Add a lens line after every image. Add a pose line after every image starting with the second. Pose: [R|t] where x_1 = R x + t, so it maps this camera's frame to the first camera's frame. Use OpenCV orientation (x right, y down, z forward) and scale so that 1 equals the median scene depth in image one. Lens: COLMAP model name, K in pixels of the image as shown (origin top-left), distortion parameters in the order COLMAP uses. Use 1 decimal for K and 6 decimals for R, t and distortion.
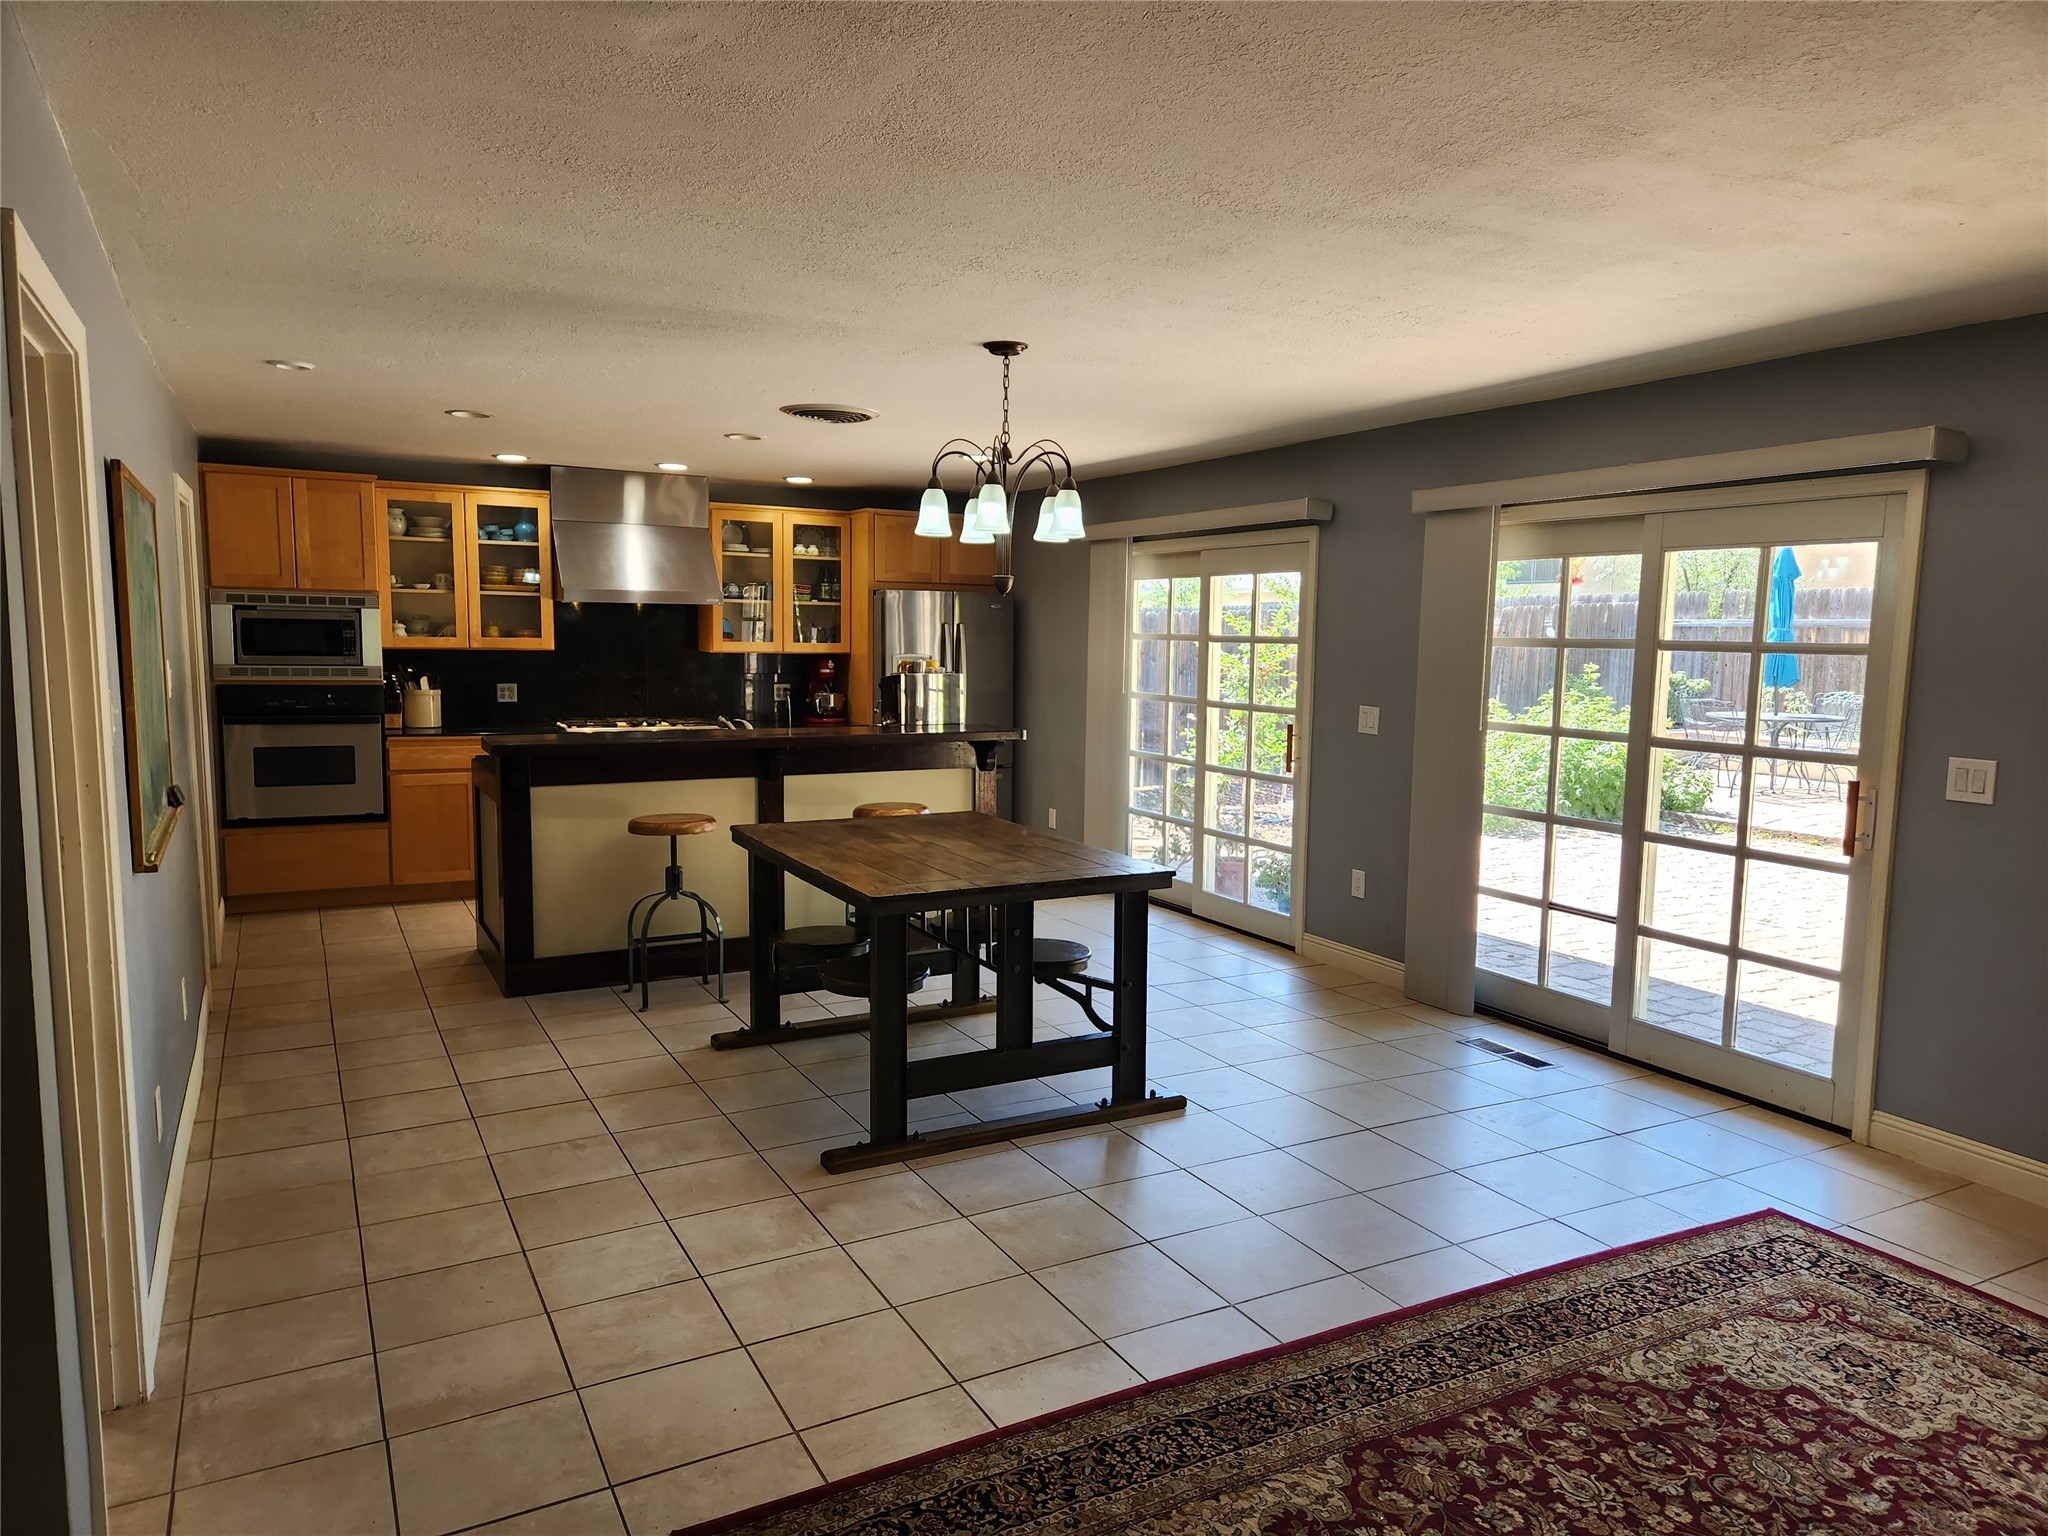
lens RADIAL K [[1369.1, 0, 1024.8], [0, 1369.1, 787.1], [0, 0, 1]] dist [0.082629, -0.069593]
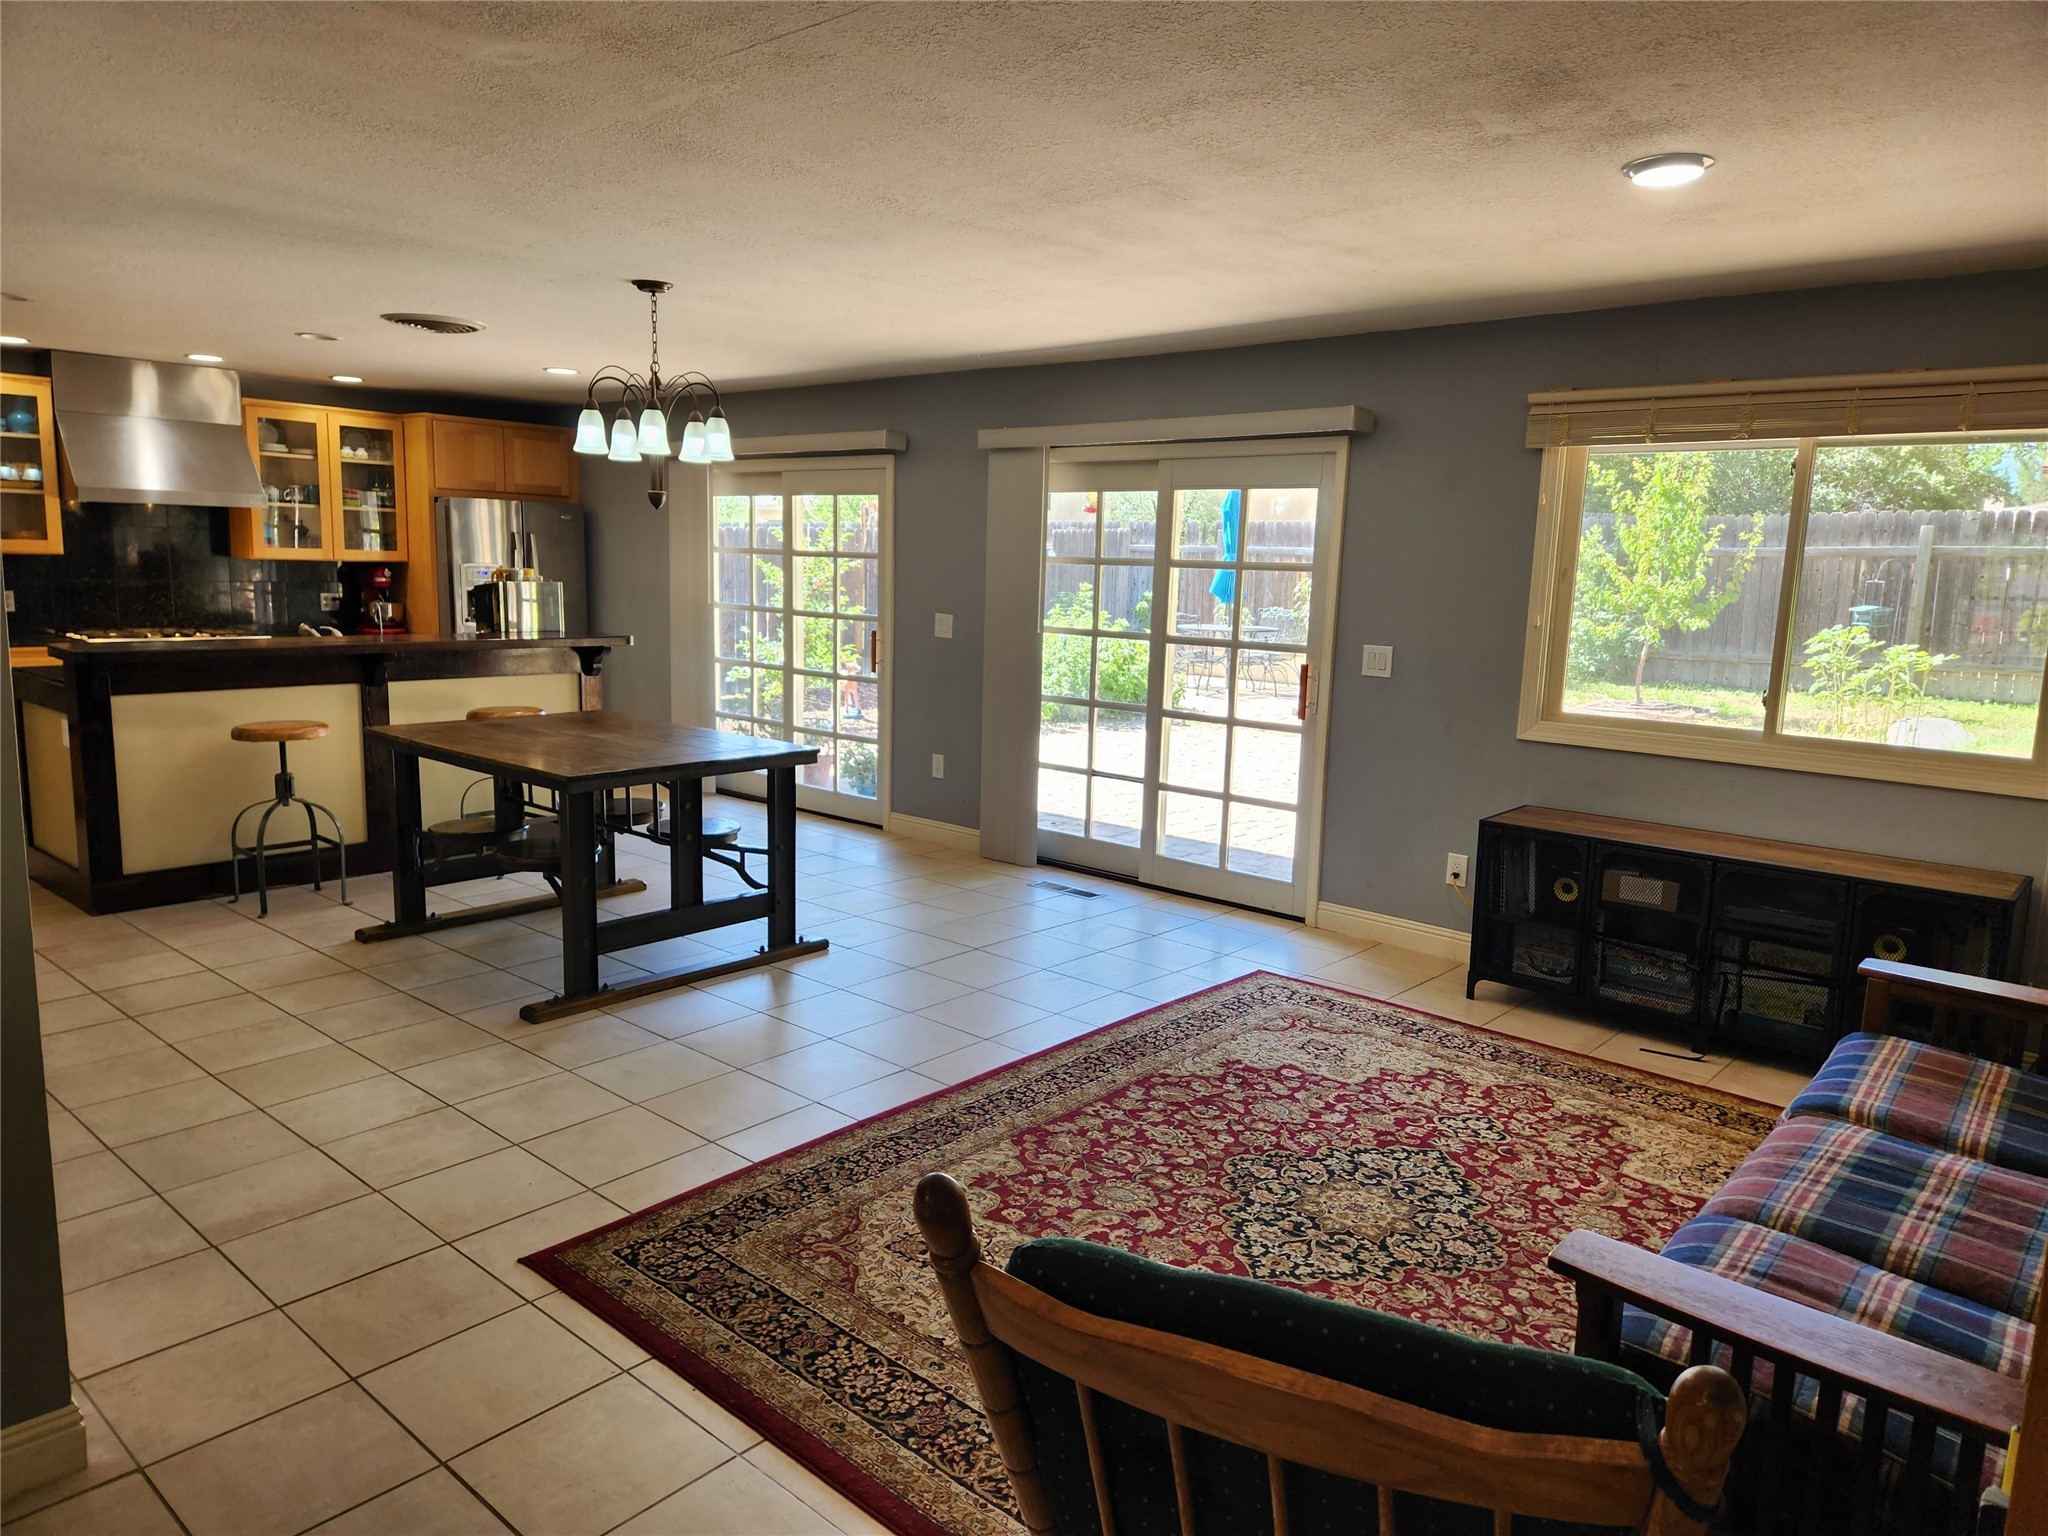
lens RADIAL K [[1369.1, 0, 1011.9], [0, 1369.1, 776.8], [0, 0, 1]] dist [0.082629, -0.069593]
pose [[0.940240, -0.041862, 0.337929, -0.094317], [0.024655, 0.998179, 0.055054, 0.016791], [-0.339619, -0.043432, 0.939560, -0.120251]]
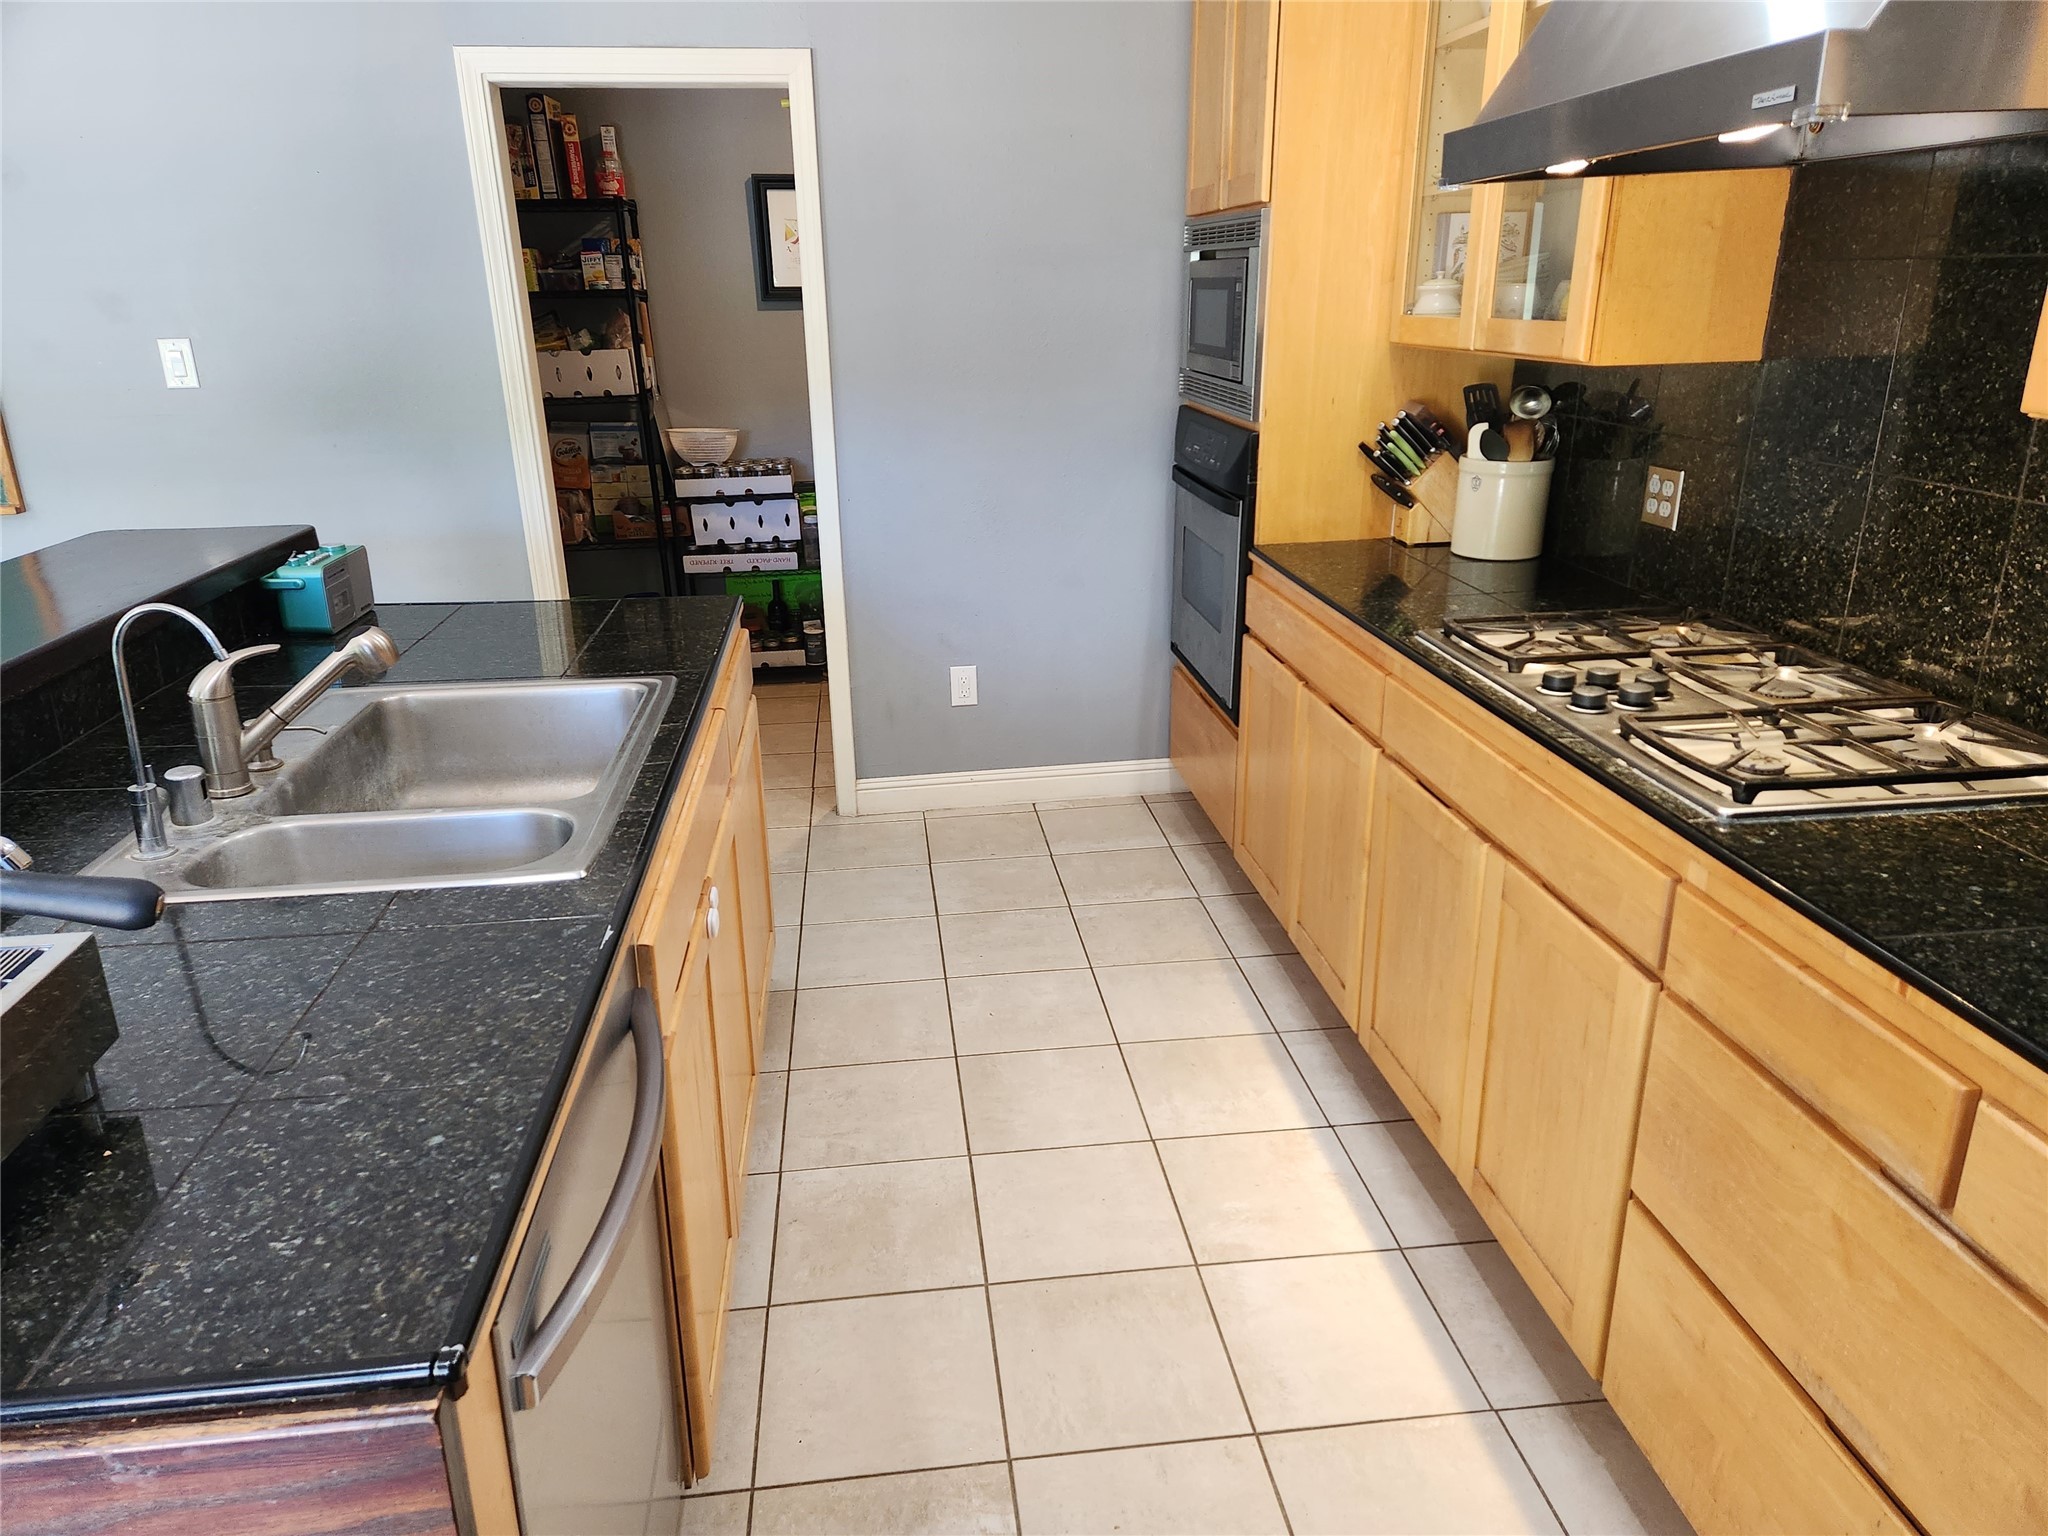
lens RADIAL K [[1369.1, 0, 1030.3], [0, 1369.1, 773.8], [0, 0, 1]] dist [0.082629, -0.069593]
pose [[-0.359011, 0.303524, -0.882601, -0.017669], [-0.101338, 0.927377, 0.360143, -0.151770], [0.927816, 0.218736, -0.302180, 1.342273]]
